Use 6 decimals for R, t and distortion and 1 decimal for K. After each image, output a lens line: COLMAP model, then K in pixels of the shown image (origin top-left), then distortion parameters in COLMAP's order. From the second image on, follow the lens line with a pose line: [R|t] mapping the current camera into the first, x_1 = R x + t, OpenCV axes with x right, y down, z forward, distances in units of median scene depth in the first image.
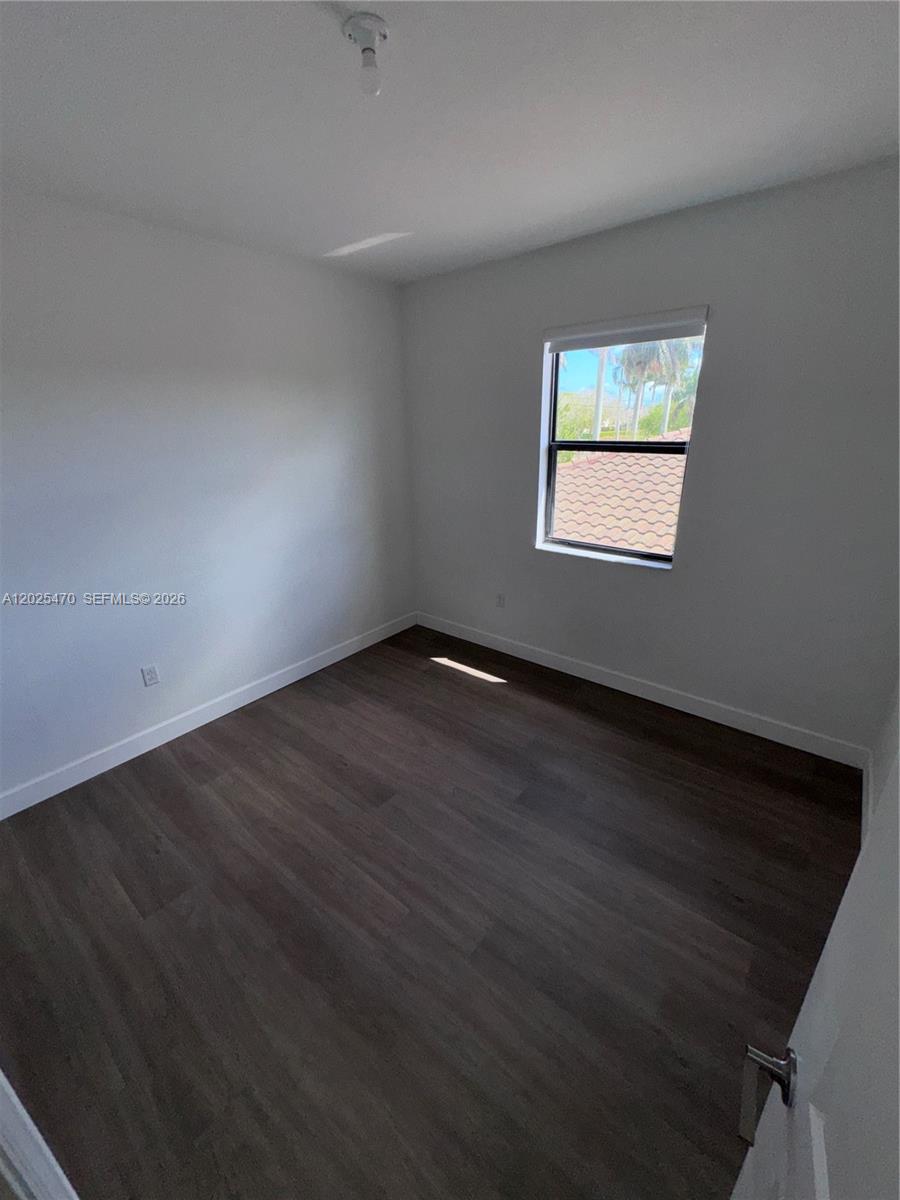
lens RADIAL K [[477.3, 0, 453.0], [0, 477.3, 599.7], [0, 0, 1]] dist [-0.009507, 0.000757]
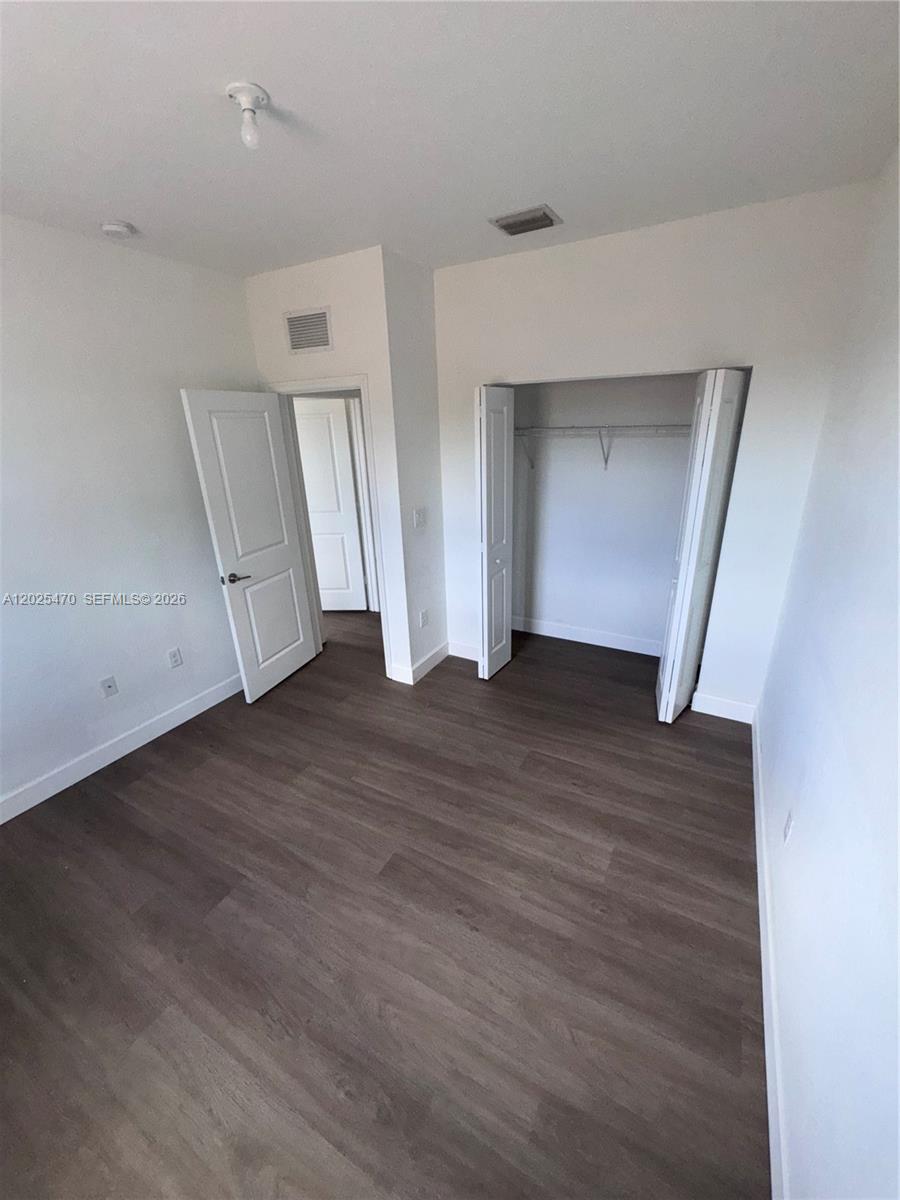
lens RADIAL K [[477.3, 0, 451.4], [0, 477.3, 600.3], [0, 0, 1]] dist [-0.009507, 0.000757]
pose [[-0.982284, 0.111029, -0.150967, -0.193827], [-0.016835, 0.750051, 0.661166, -0.568477], [0.186641, 0.651994, -0.734893, 1.481818]]
